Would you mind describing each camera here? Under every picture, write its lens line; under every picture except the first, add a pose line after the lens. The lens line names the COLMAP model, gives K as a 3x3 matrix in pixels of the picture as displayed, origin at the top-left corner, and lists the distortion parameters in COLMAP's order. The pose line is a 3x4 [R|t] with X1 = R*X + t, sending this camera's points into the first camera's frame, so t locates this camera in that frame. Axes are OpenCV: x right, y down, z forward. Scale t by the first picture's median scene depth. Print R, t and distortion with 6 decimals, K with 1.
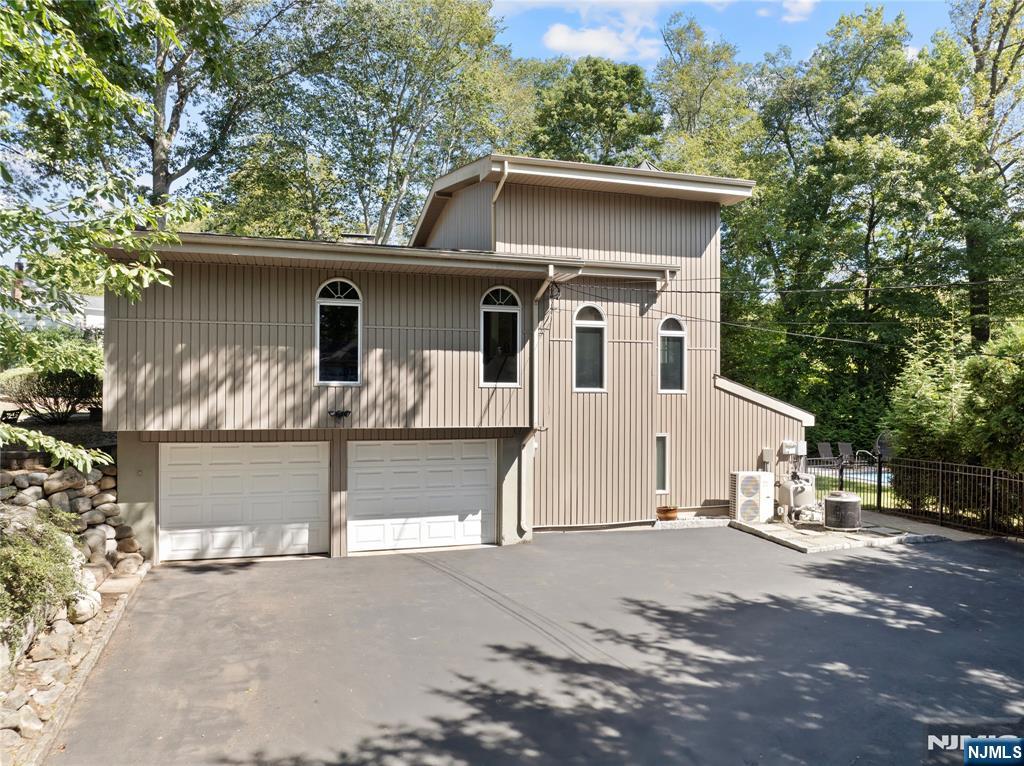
lens RADIAL K [[764.9, 0, 511.0], [0, 764.9, 407.5], [0, 0, 1]] dist [-0.052987, -0.001739]
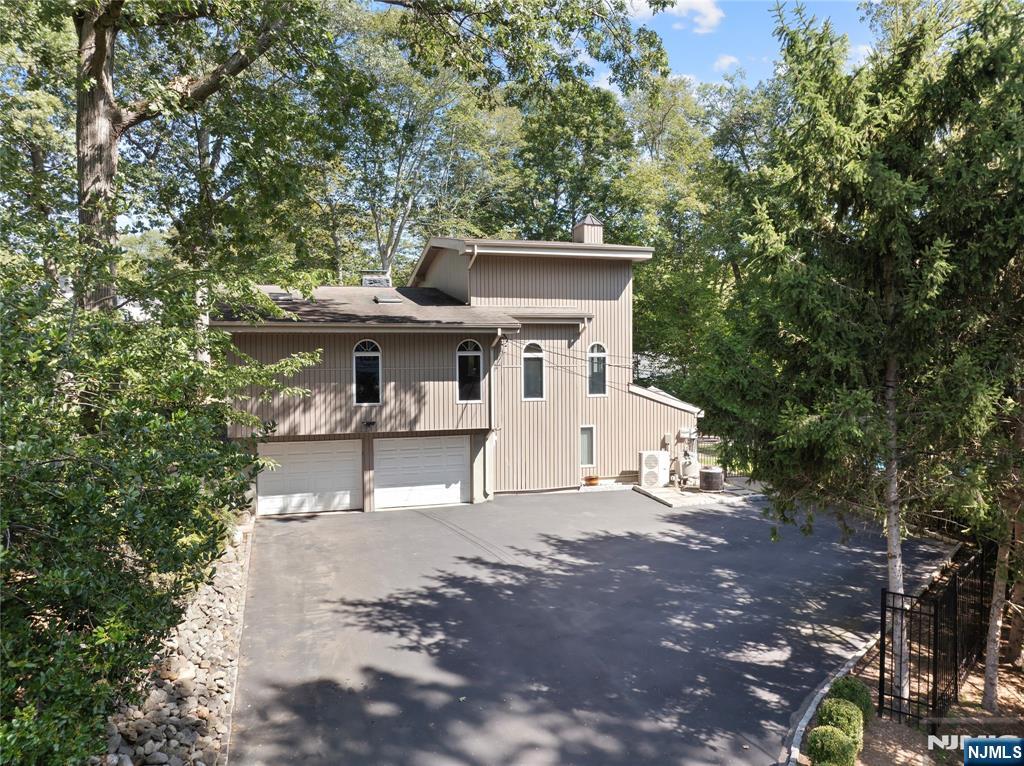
lens RADIAL K [[764.9, 0, 511.0], [0, 764.9, 407.5], [0, 0, 1]] dist [-0.052987, -0.001739]
pose [[0.999832, -0.010477, -0.015056, 0.098602], [0.011228, 0.998650, 0.050707, -0.101519], [0.014504, -0.050868, 0.998600, -0.595238]]
